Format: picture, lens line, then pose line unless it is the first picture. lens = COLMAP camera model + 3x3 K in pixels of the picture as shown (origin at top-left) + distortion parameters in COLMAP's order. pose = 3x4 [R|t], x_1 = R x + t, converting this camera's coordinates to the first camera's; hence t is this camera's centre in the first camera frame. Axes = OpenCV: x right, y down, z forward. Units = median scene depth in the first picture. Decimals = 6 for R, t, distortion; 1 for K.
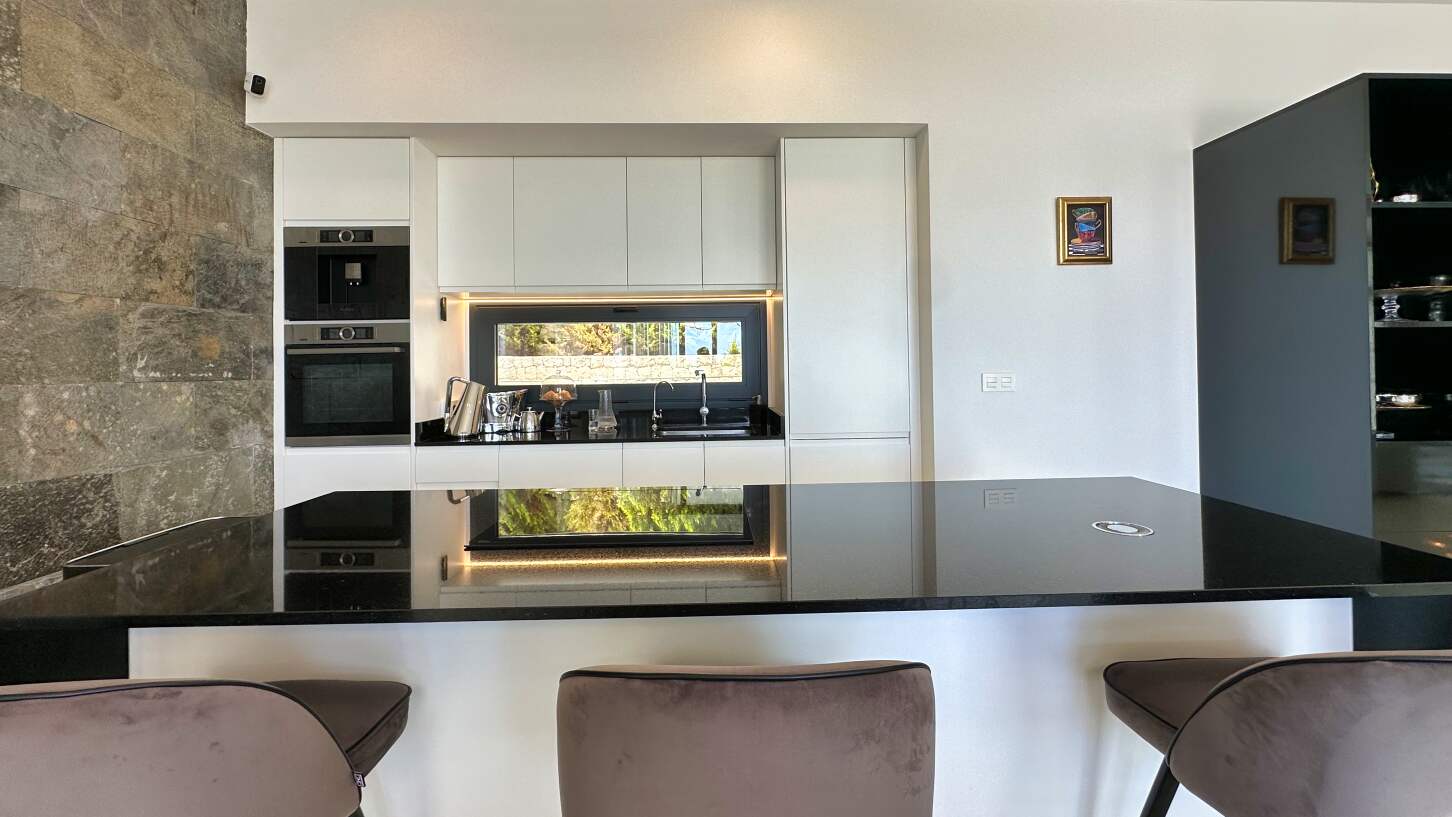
lens RADIAL K [[584.8, 0, 730.7], [0, 584.8, 357.5], [0, 0, 1]] dist [0.002928, -0.000155]
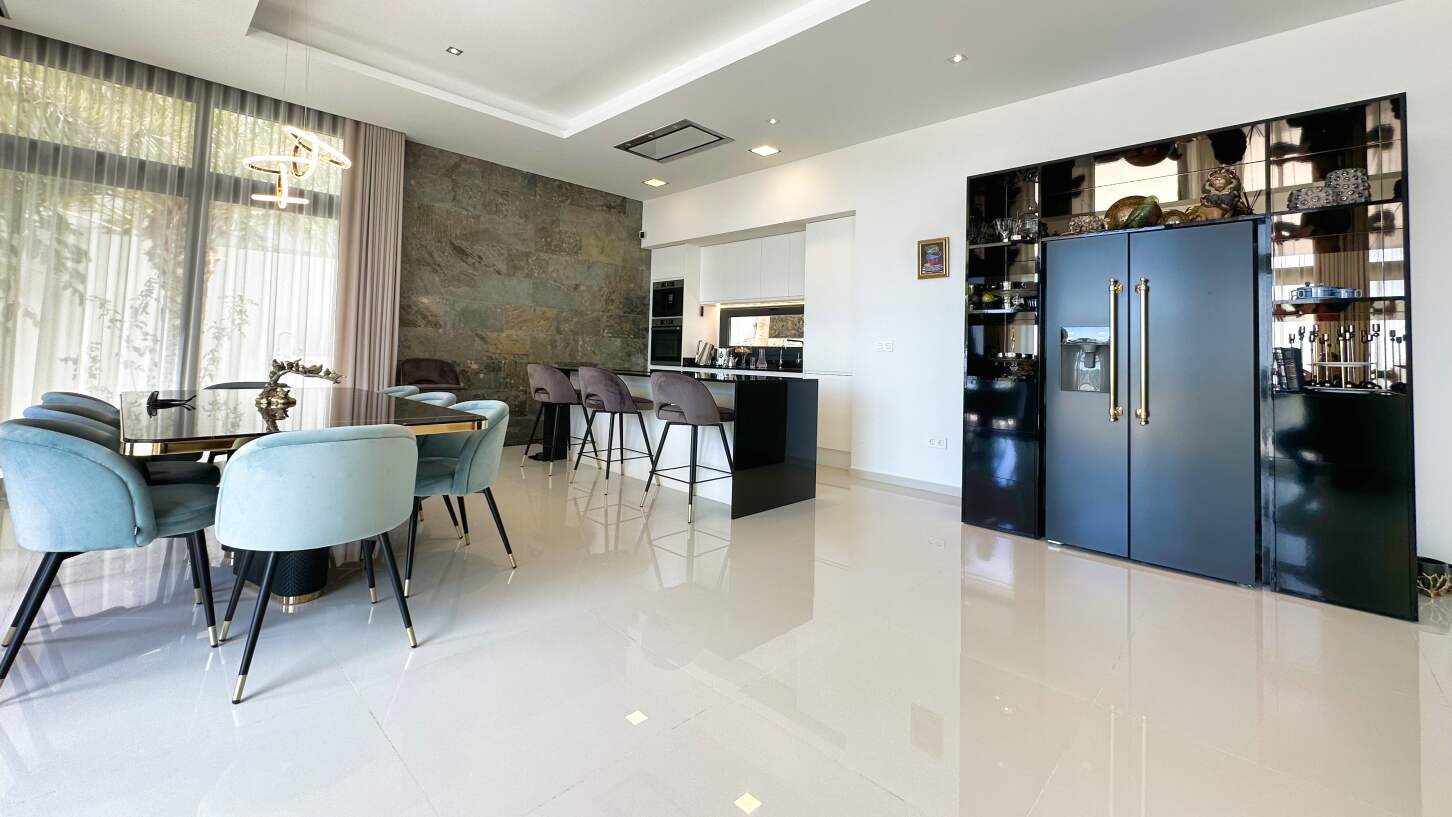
lens RADIAL K [[584.8, 0, 732.7], [0, 584.8, 324.7], [0, 0, 1]] dist [0.002928, -0.000155]
pose [[0.700751, -0.004835, -0.713390, 1.472820], [-0.023542, 0.999276, -0.029898, 0.043703], [0.713018, 0.037746, 0.700129, -0.635523]]
